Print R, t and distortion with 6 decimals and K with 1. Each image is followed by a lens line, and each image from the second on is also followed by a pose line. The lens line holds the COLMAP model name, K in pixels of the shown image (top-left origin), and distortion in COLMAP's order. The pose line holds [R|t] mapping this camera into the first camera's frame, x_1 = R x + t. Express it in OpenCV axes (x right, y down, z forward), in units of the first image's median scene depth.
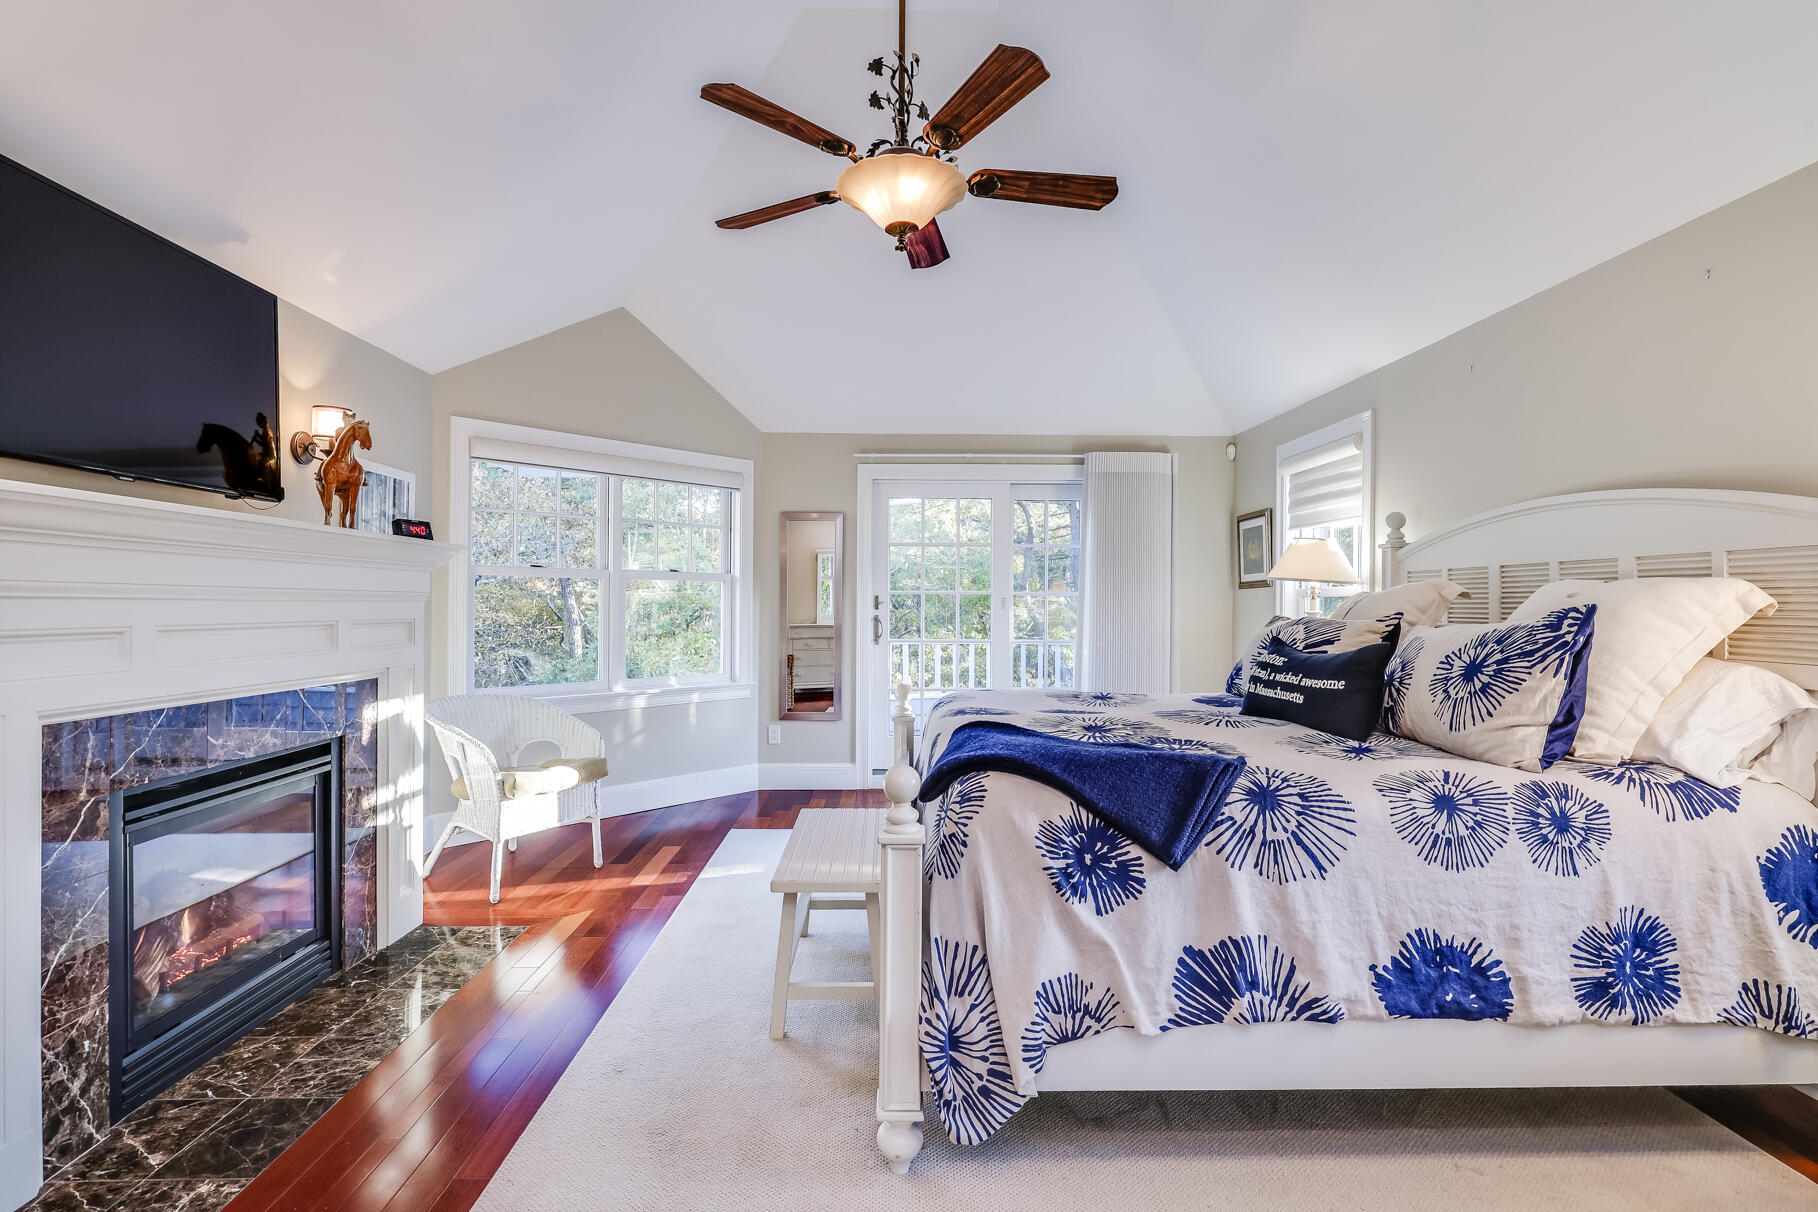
lens RADIAL K [[873.6, 0, 898.7], [0, 873.6, 601.8], [0, 0, 1]] dist [-0.000969, -0.000197]
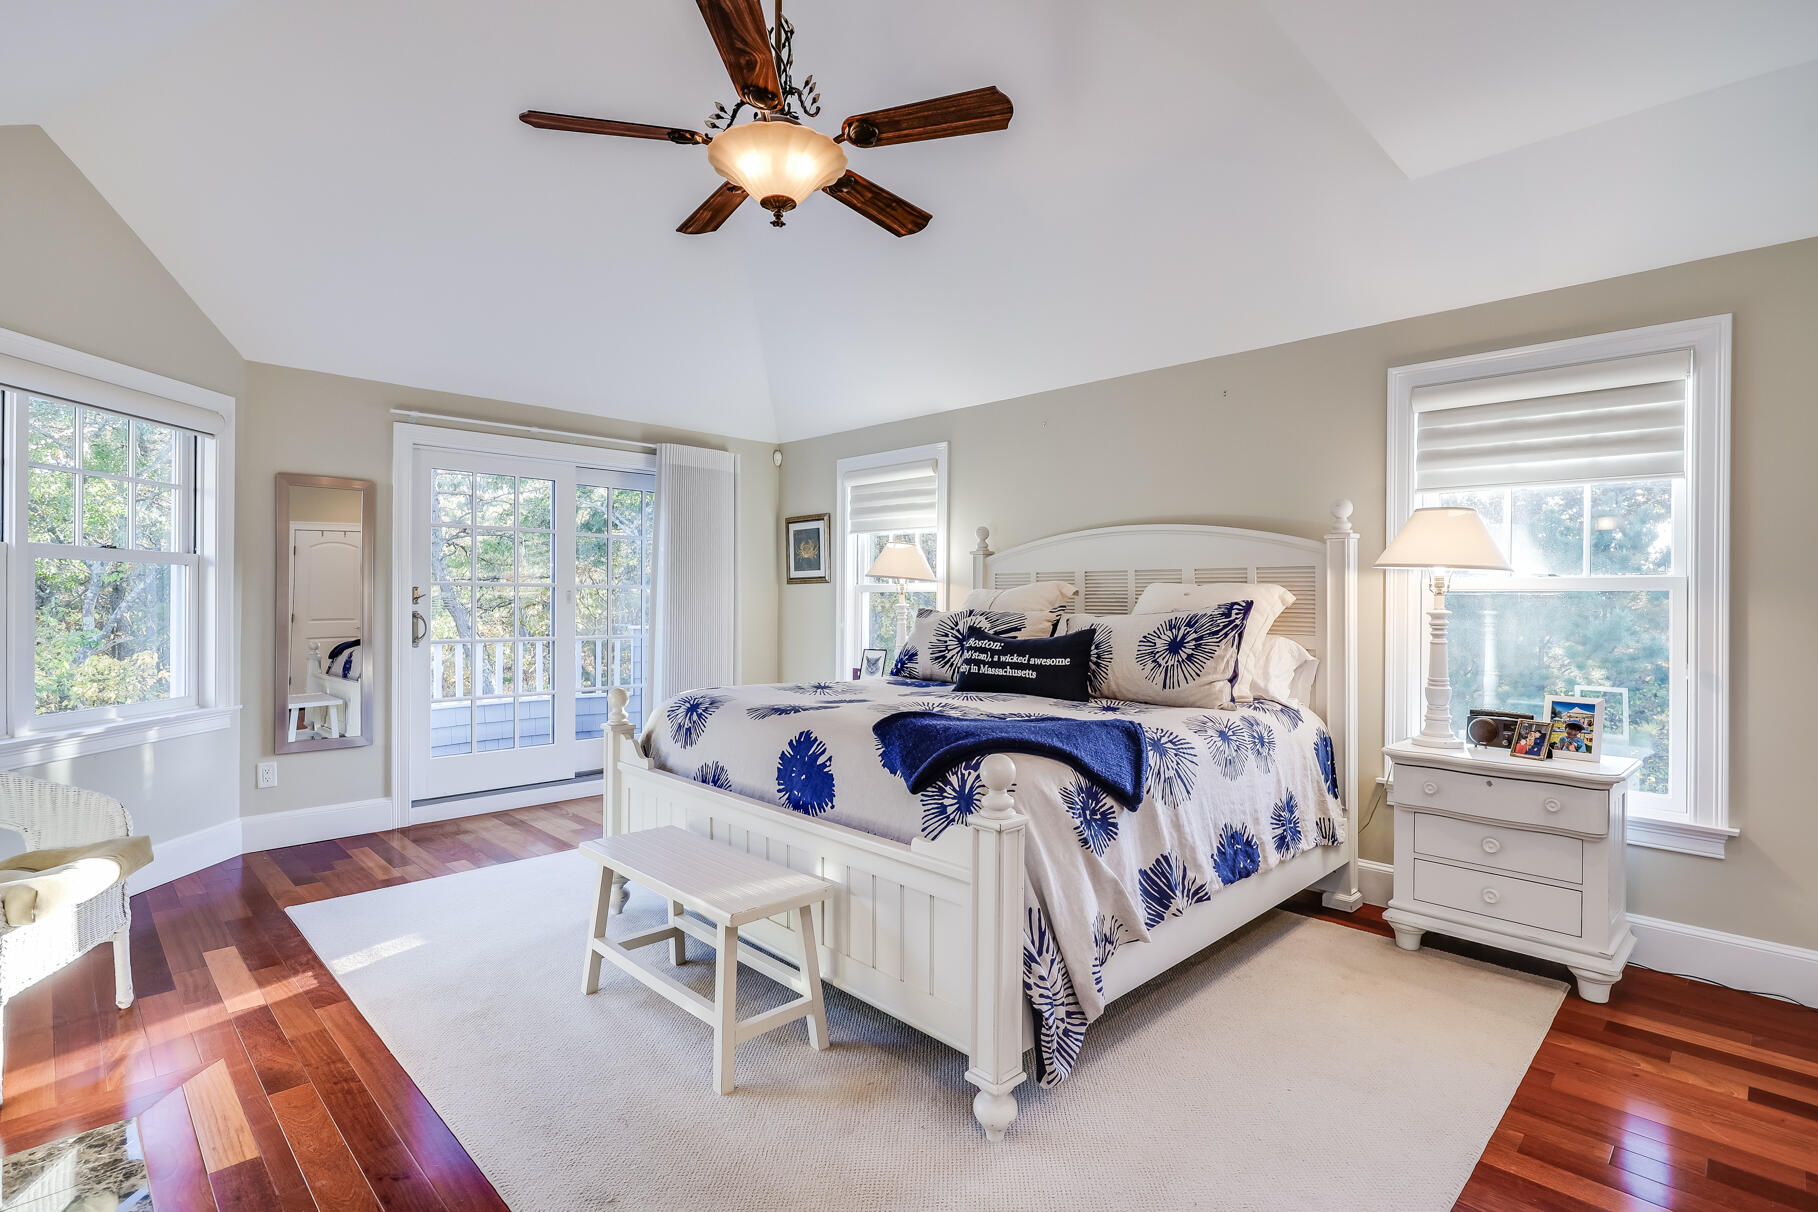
lens RADIAL K [[873.6, 0, 898.7], [0, 873.6, 601.8], [0, 0, 1]] dist [-0.000969, -0.000197]
pose [[0.728692, -0.002048, 0.684838, -0.651495], [-0.003968, 0.999966, 0.007212, -0.002743], [-0.684830, -0.007973, 0.728659, 0.257310]]
